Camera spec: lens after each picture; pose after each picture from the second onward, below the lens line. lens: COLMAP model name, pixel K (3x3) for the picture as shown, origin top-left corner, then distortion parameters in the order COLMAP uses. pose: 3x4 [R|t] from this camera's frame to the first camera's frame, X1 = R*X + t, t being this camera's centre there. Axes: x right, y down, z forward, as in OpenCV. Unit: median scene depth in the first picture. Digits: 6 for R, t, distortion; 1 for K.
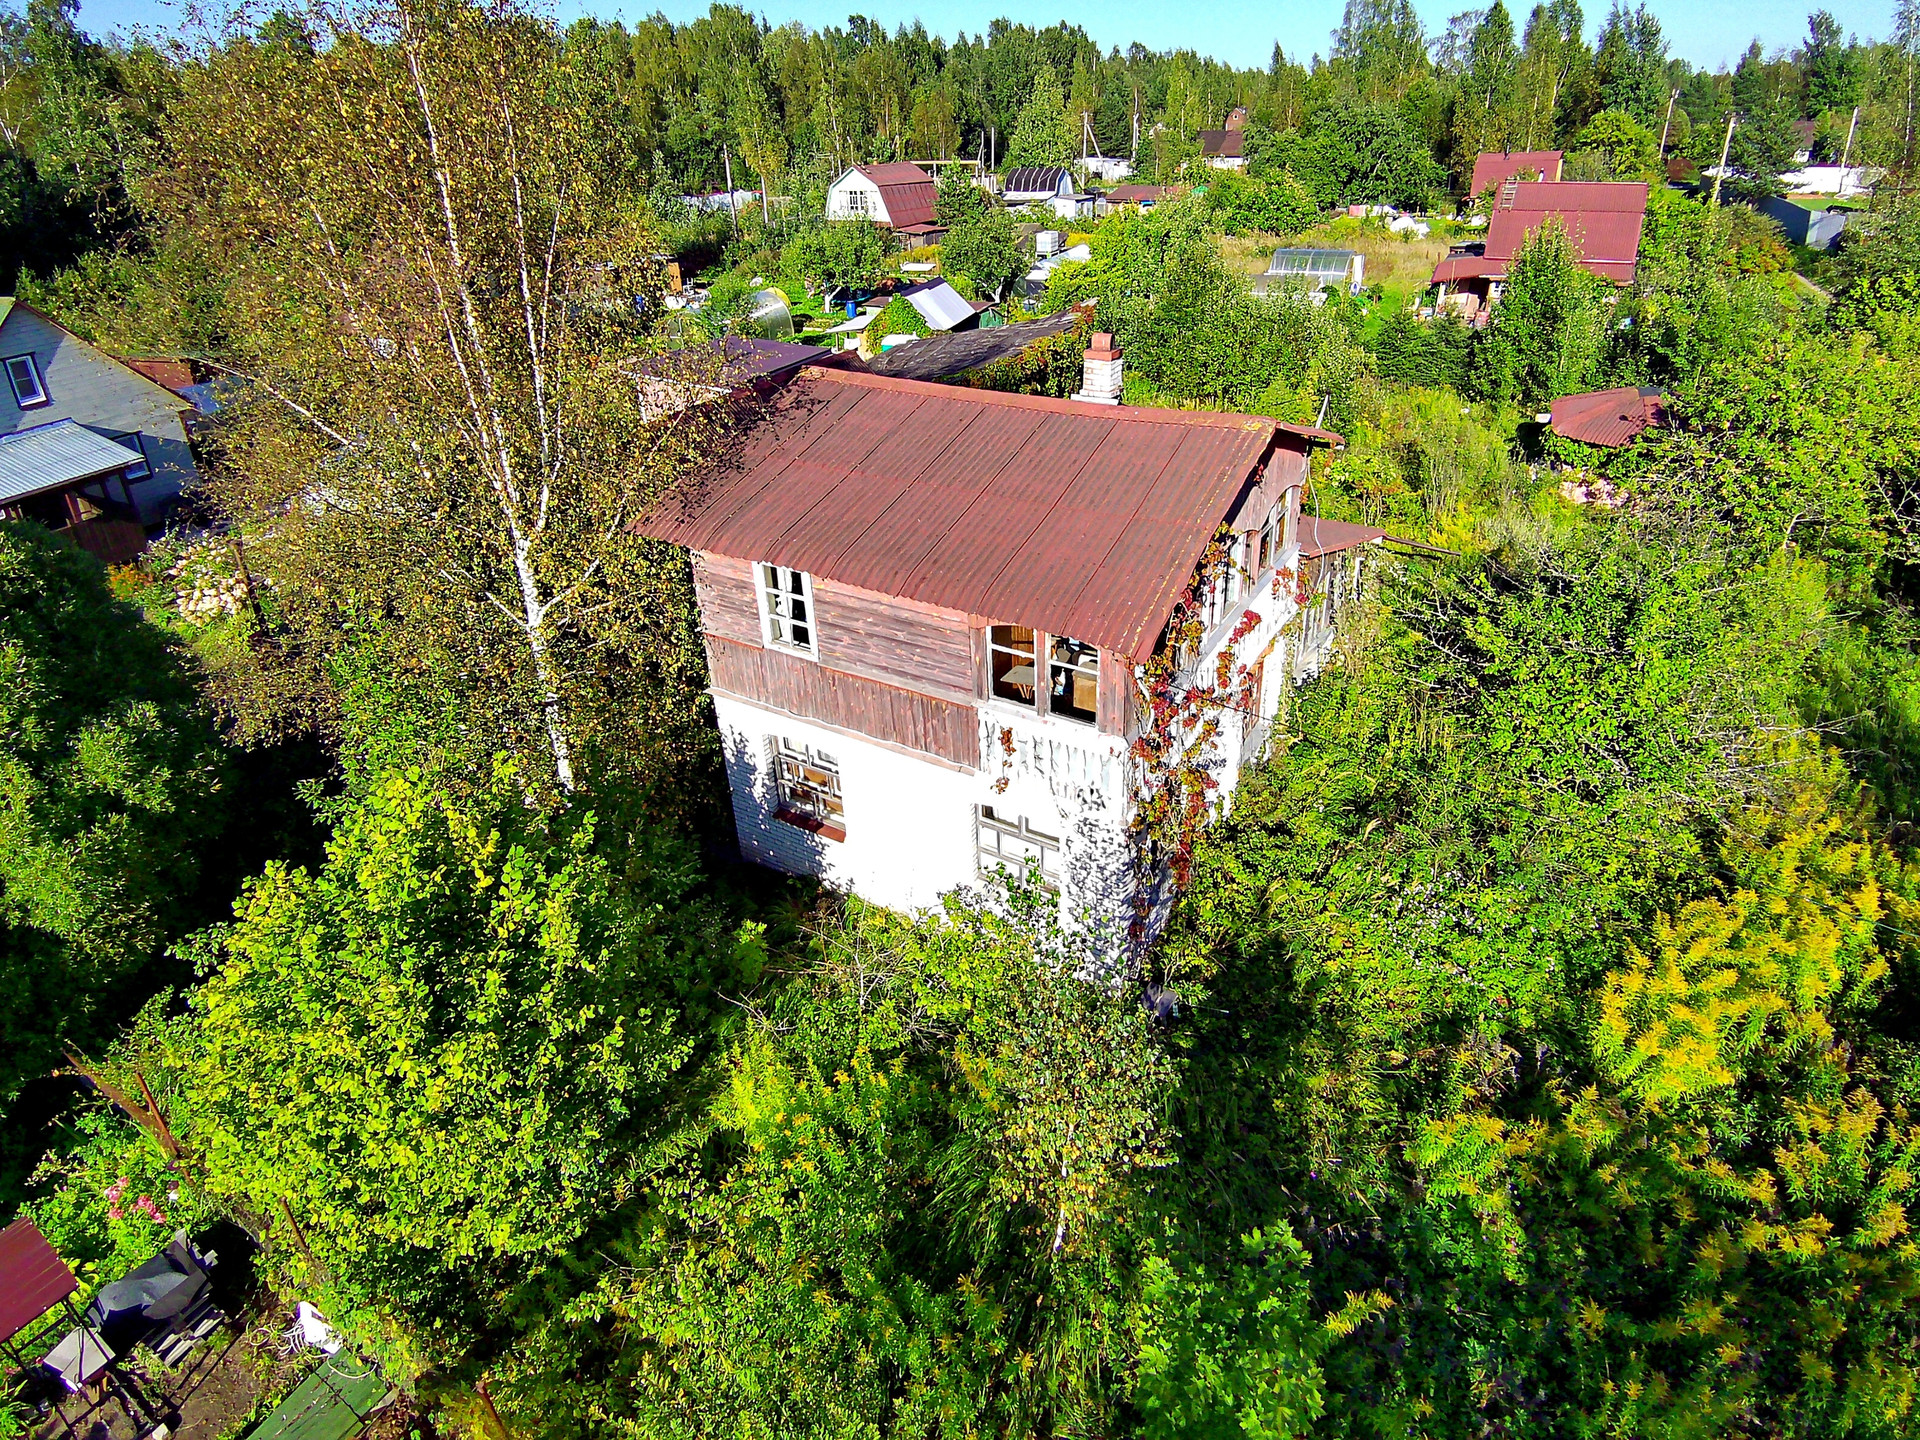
lens RADIAL K [[1036.3, 0, 994.3], [0, 1036.3, 613.8], [0, 0, 1]] dist [0.018737, -0.028236]
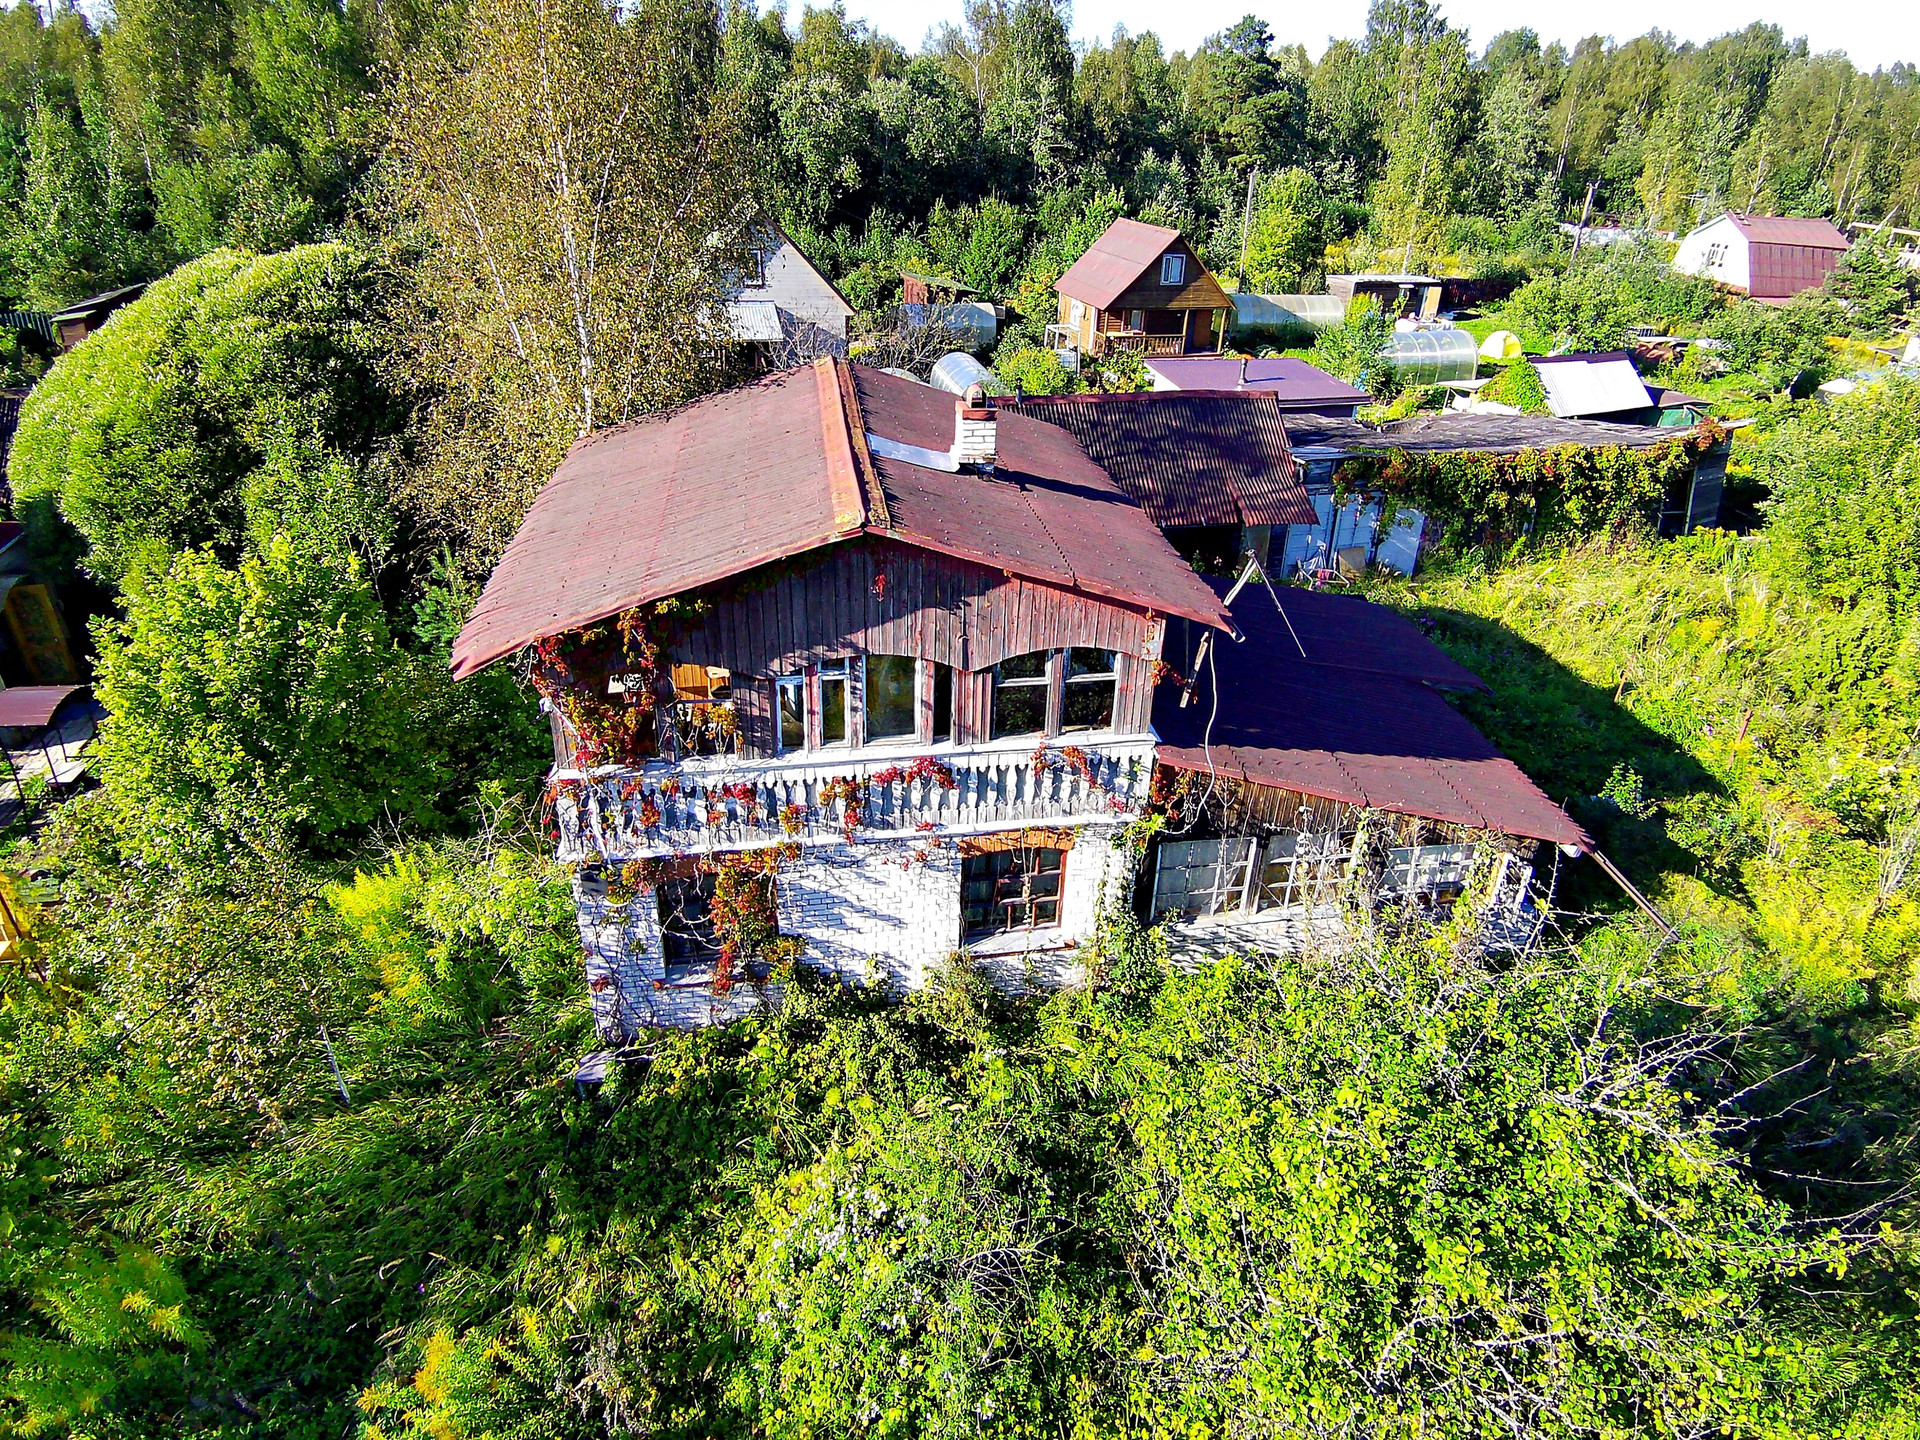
lens RADIAL K [[1039.7, 0, 987.4], [0, 1039.7, 607.0], [0, 0, 1]] dist [0.019012, -0.029640]
pose [[0.654395, 0.376213, -0.655920, 0.250440], [-0.385392, 0.912262, 0.138746, -0.078625], [0.650570, 0.161992, 0.741969, 0.138809]]
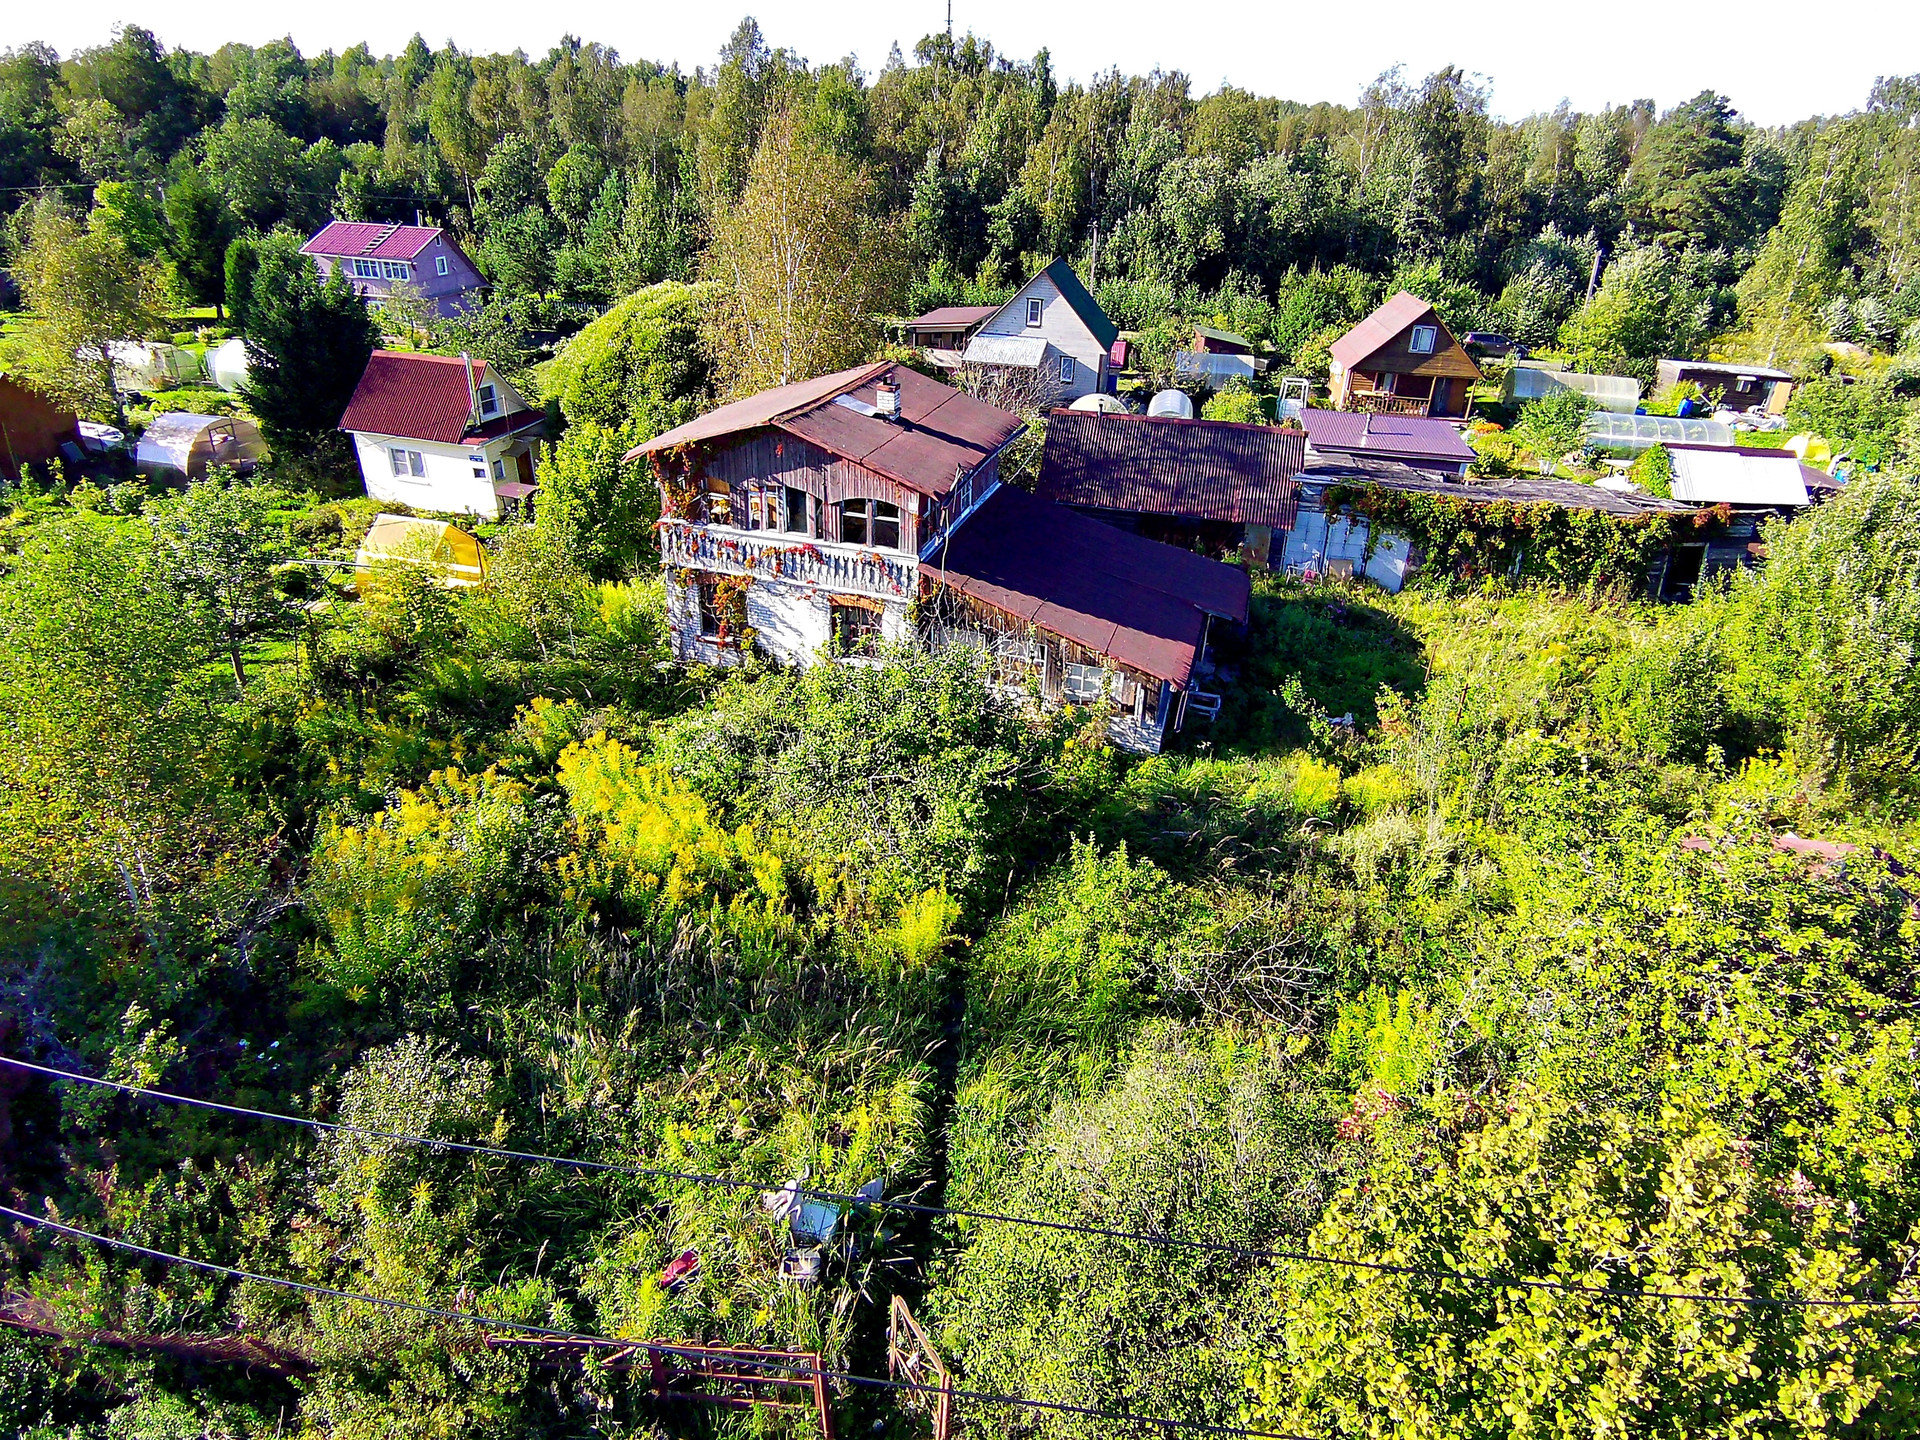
lens RADIAL K [[1036.3, 0, 981.5], [0, 1036.3, 603.9], [0, 0, 1]] dist [0.018737, -0.028236]
pose [[0.258616, 0.432930, -0.863533, 0.589915], [-0.470453, 0.837211, 0.278840, -0.169832], [0.843678, 0.334139, 0.420189, 0.187977]]
